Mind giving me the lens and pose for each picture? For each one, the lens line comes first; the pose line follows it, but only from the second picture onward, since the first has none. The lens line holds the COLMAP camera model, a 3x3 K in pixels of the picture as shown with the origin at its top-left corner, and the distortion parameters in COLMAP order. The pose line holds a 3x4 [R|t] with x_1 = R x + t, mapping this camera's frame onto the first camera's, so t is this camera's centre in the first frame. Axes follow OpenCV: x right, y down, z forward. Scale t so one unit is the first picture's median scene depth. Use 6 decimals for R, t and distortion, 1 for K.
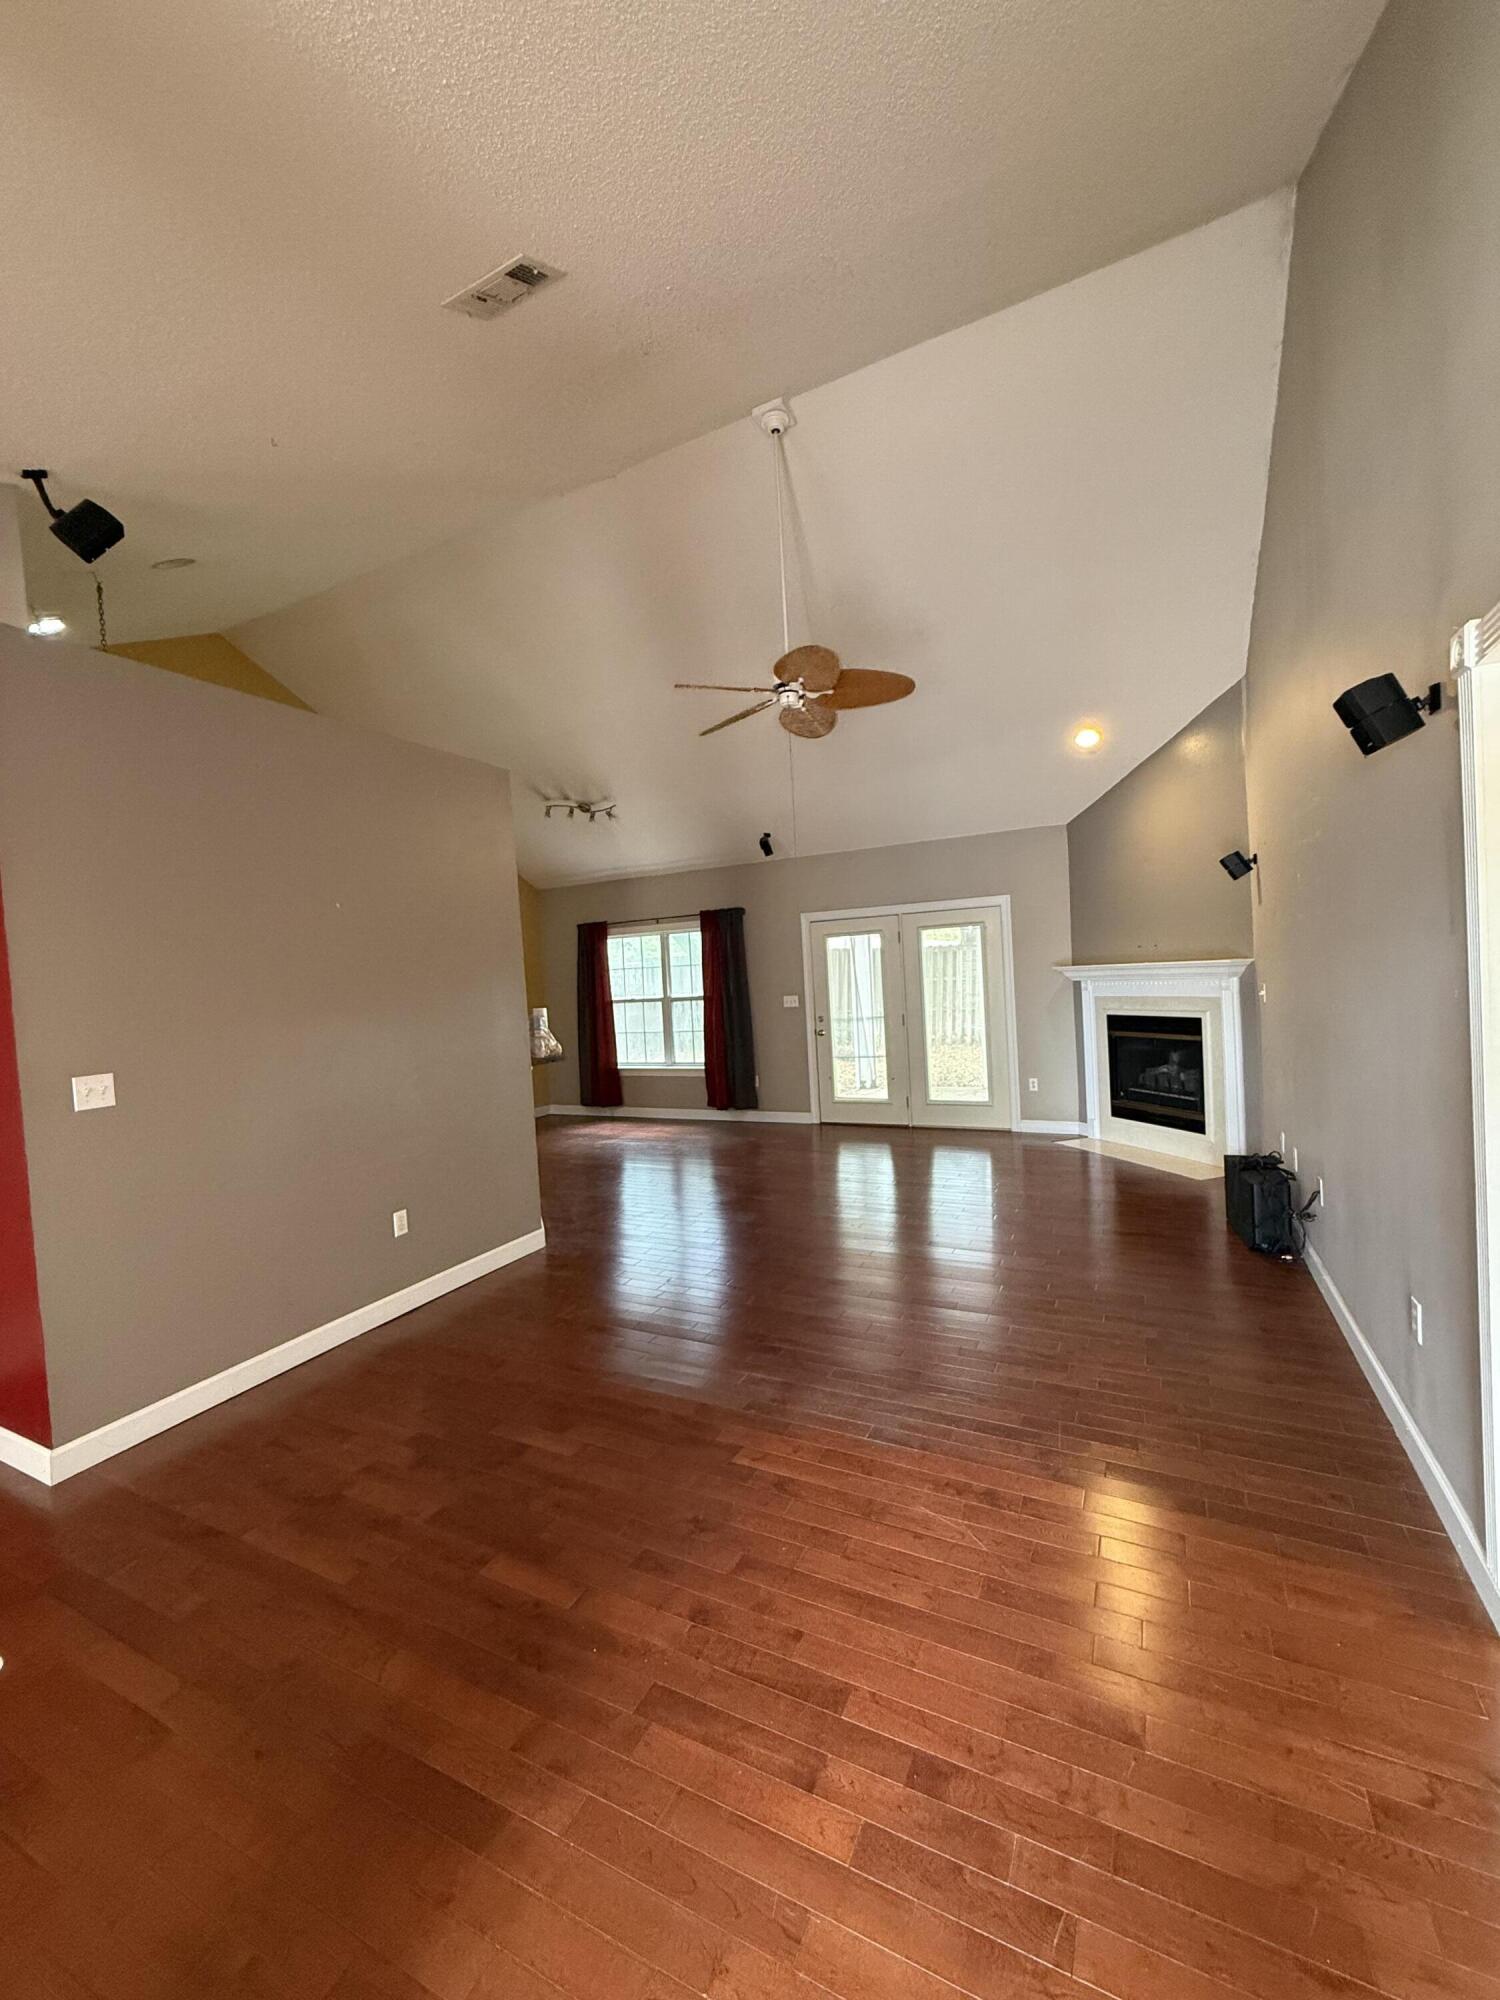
lens RADIAL K [[796.2, 0, 753.5], [0, 796.2, 1000.9], [0, 0, 1]] dist [0.002210, 0.000053]
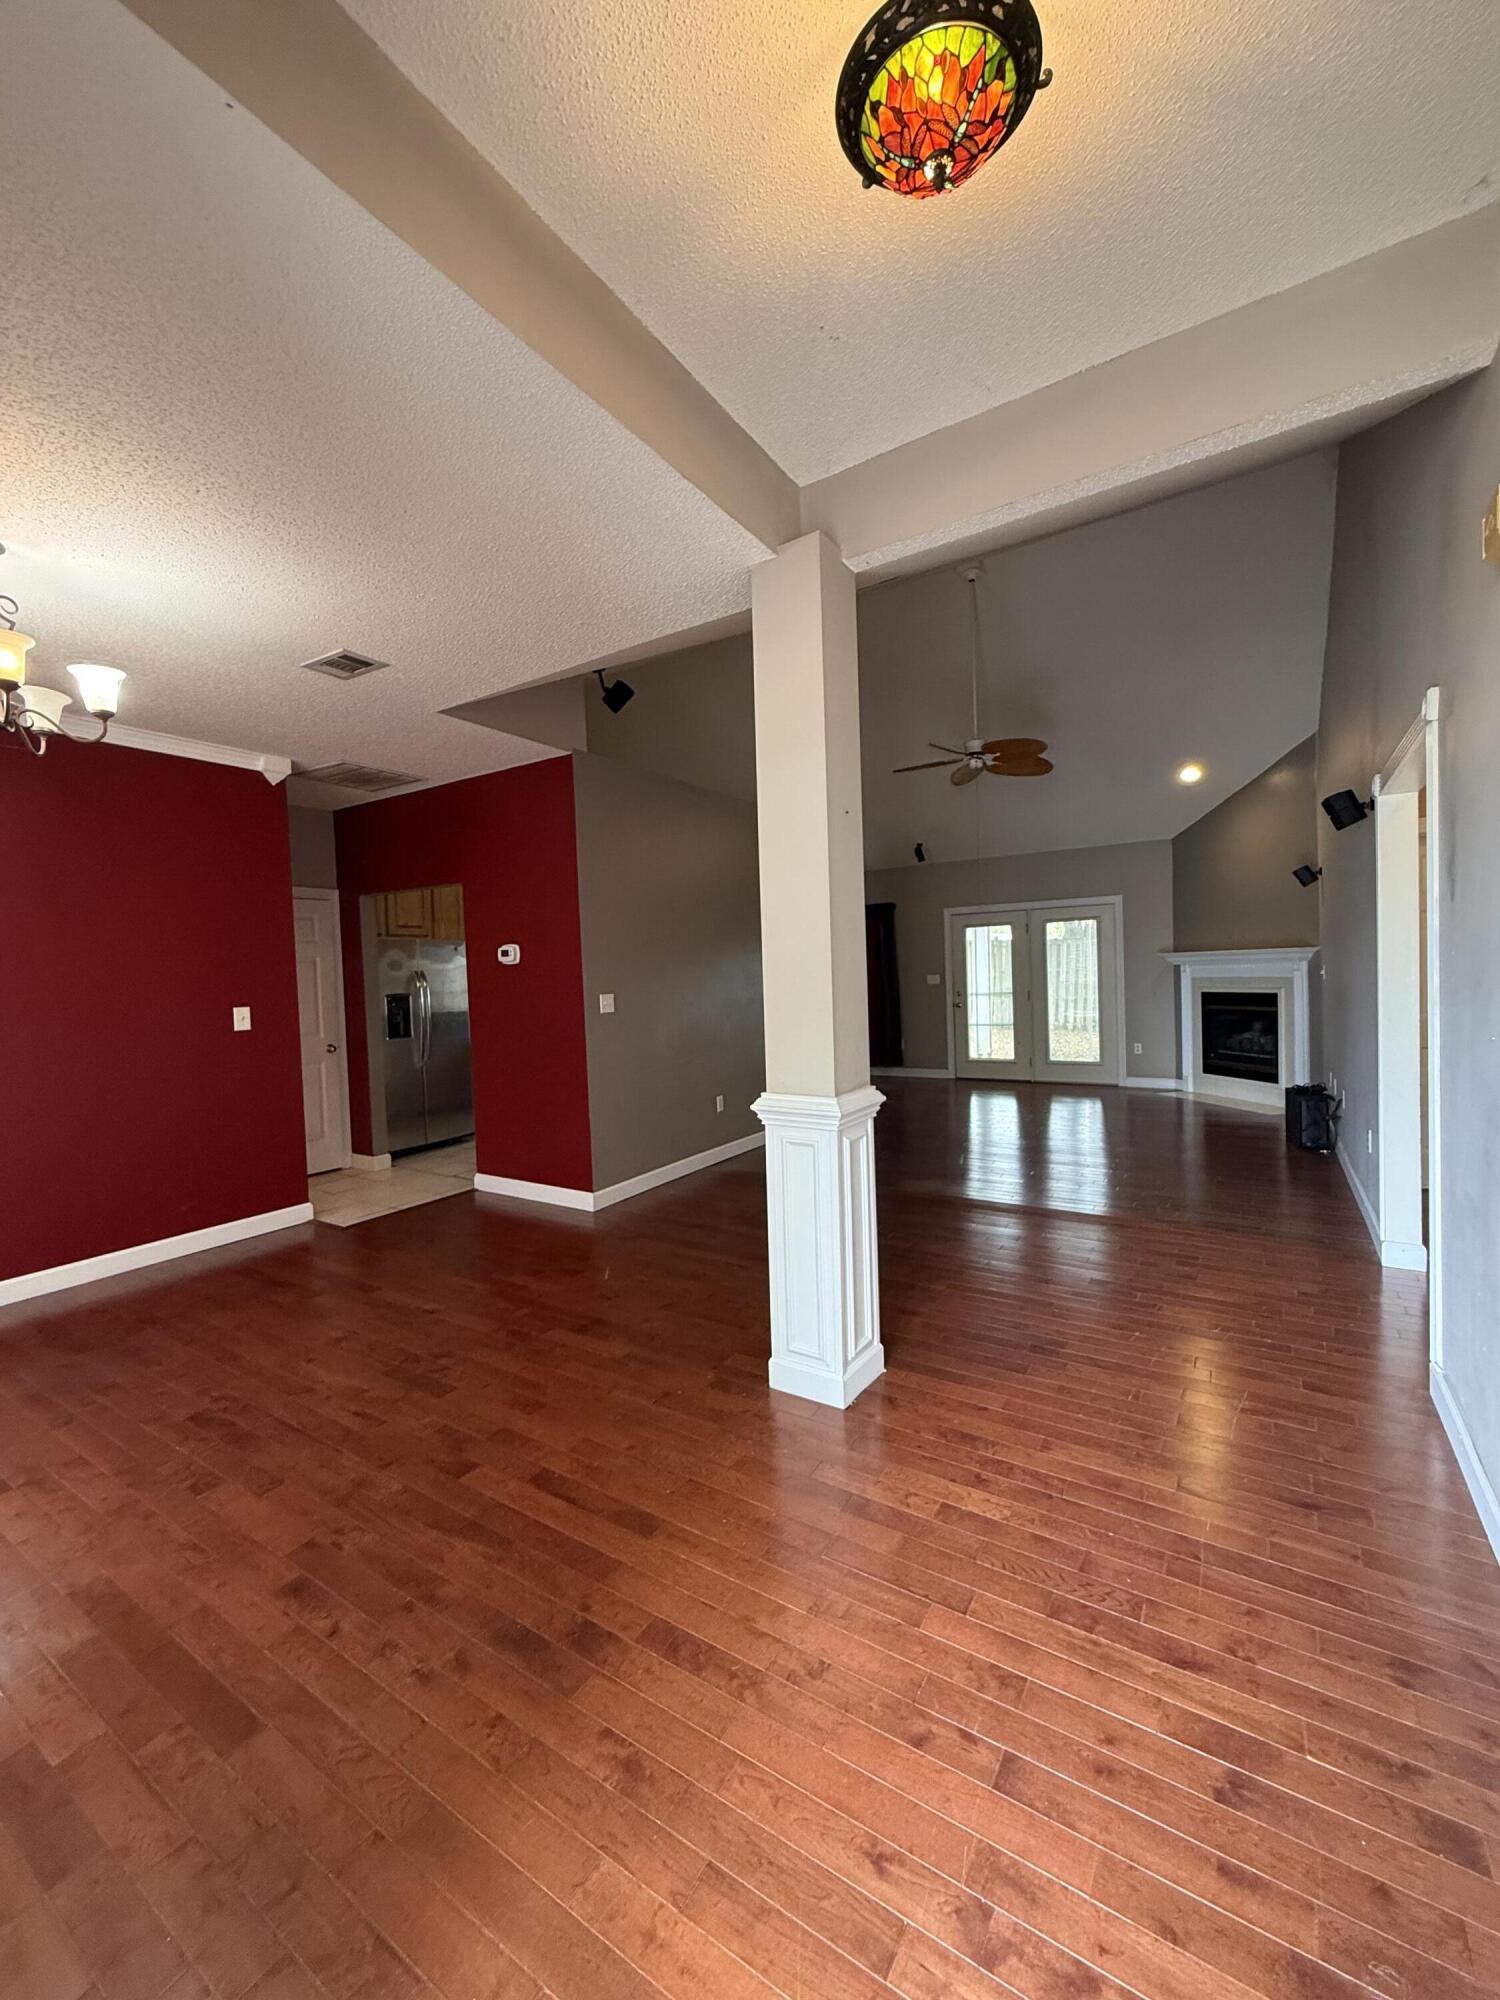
lens RADIAL K [[796.2, 0, 753.4], [0, 796.2, 1001.0], [0, 0, 1]] dist [0.002210, 0.000053]
pose [[0.994391, 0.022952, -0.103243, -0.115710], [-0.021935, 0.999699, 0.010972, 0.030350], [0.103464, -0.008646, 0.994596, -0.290331]]
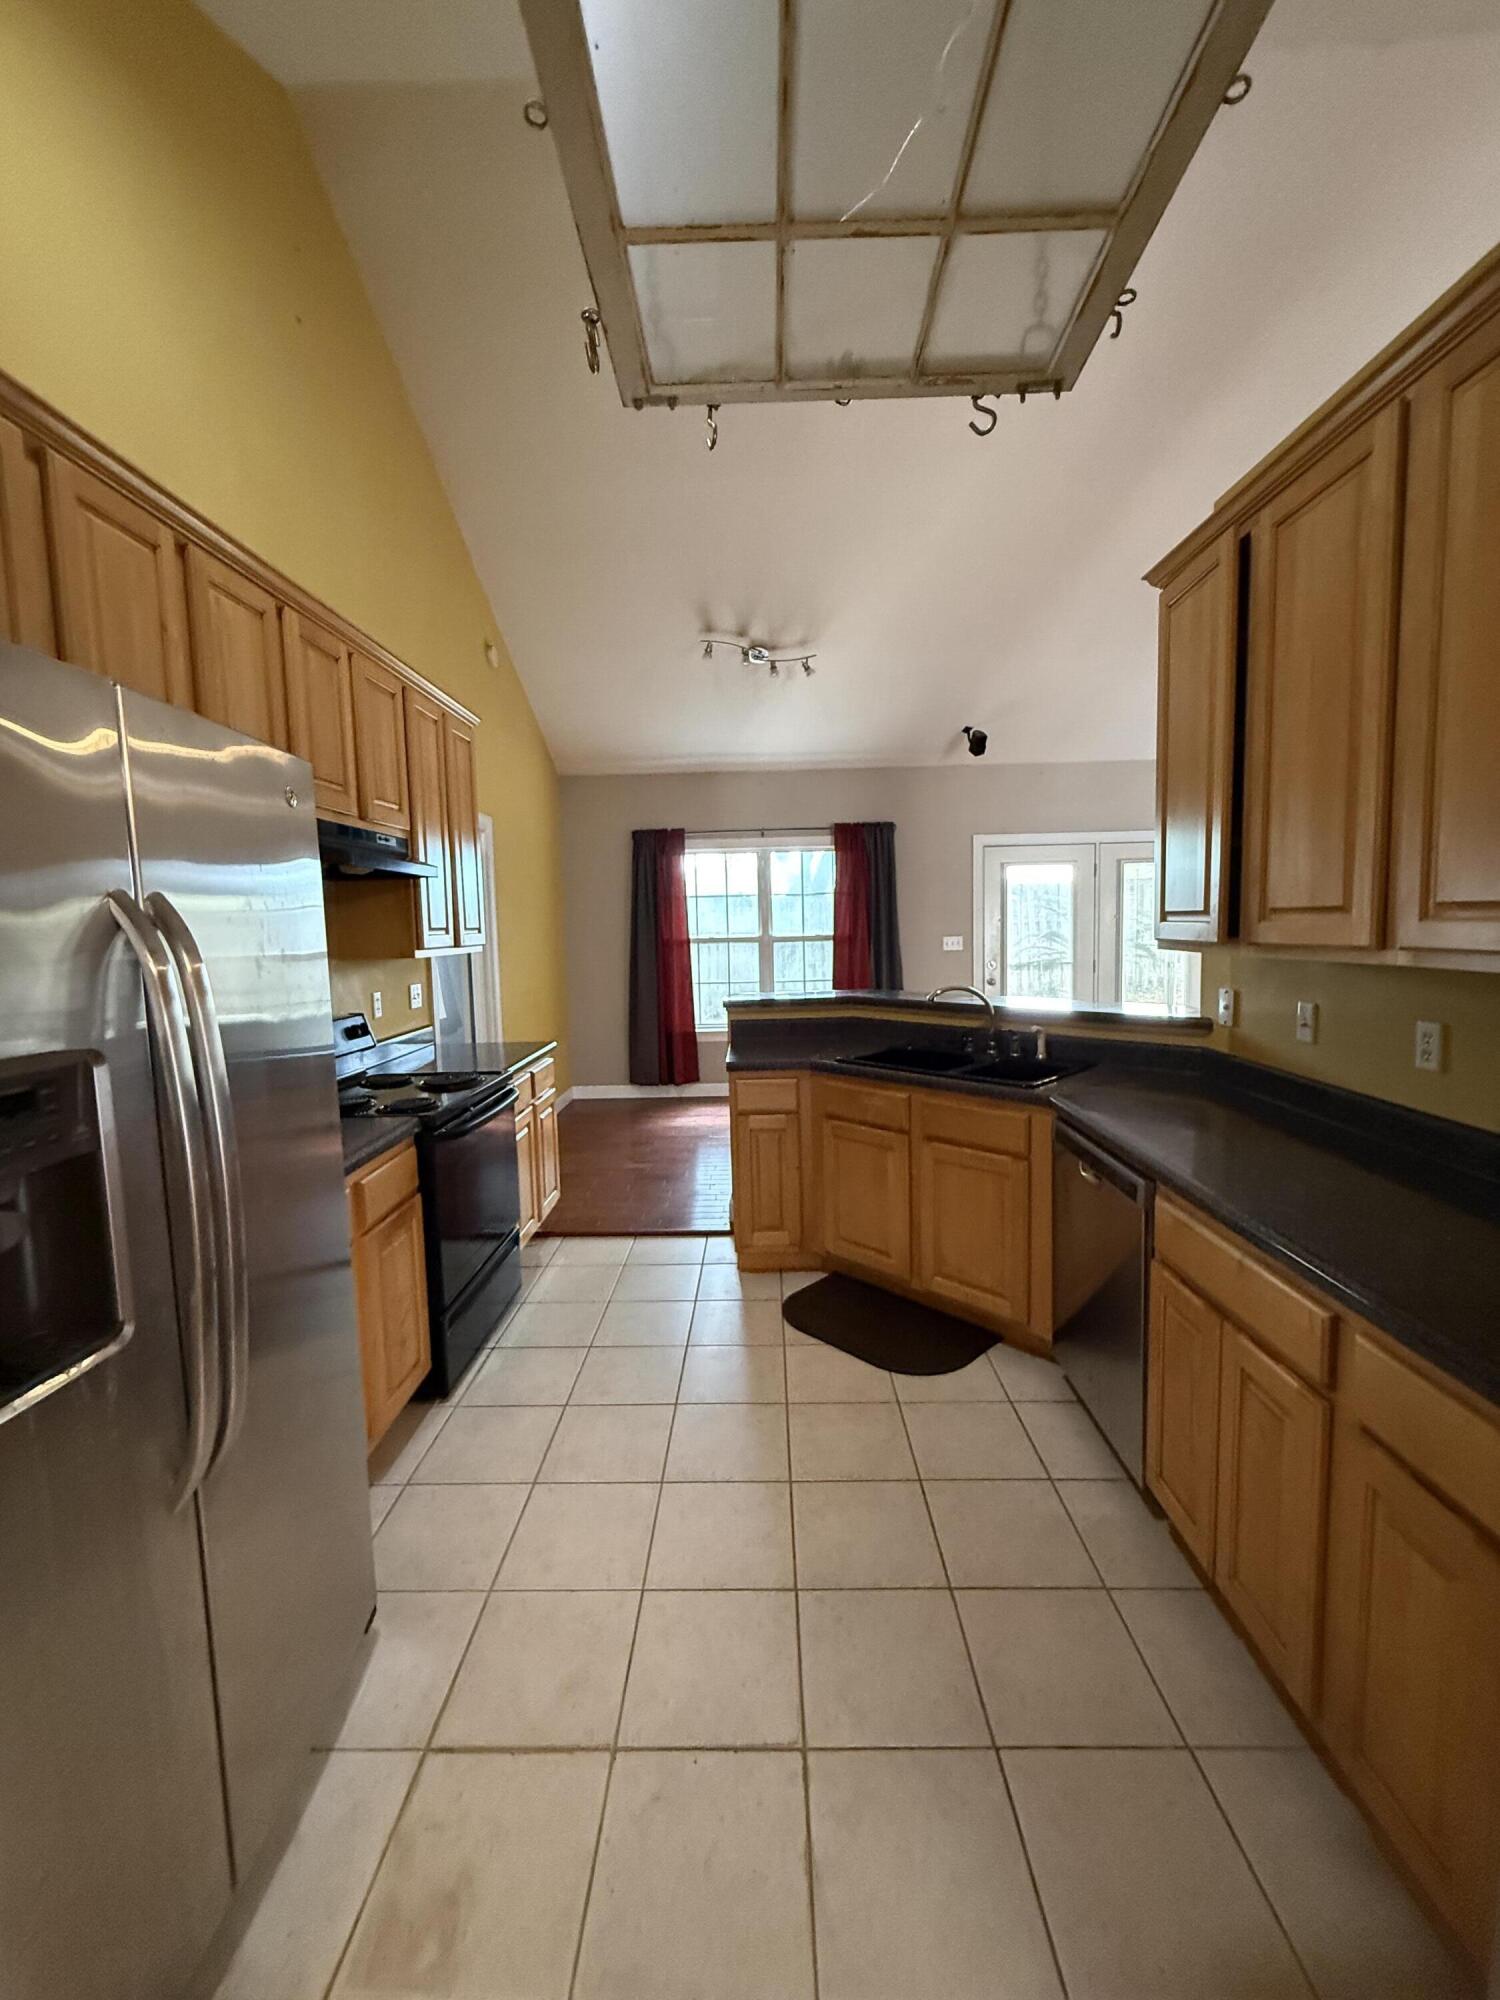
lens RADIAL K [[796.2, 0, 747.0], [0, 796.2, 993.9], [0, 0, 1]] dist [0.002210, 0.000053]
pose [[0.905094, -0.006285, 0.425164, -0.552371], [-0.012417, 0.999074, 0.041204, 0.023697], [-0.425029, -0.042573, 0.904178, 0.400692]]
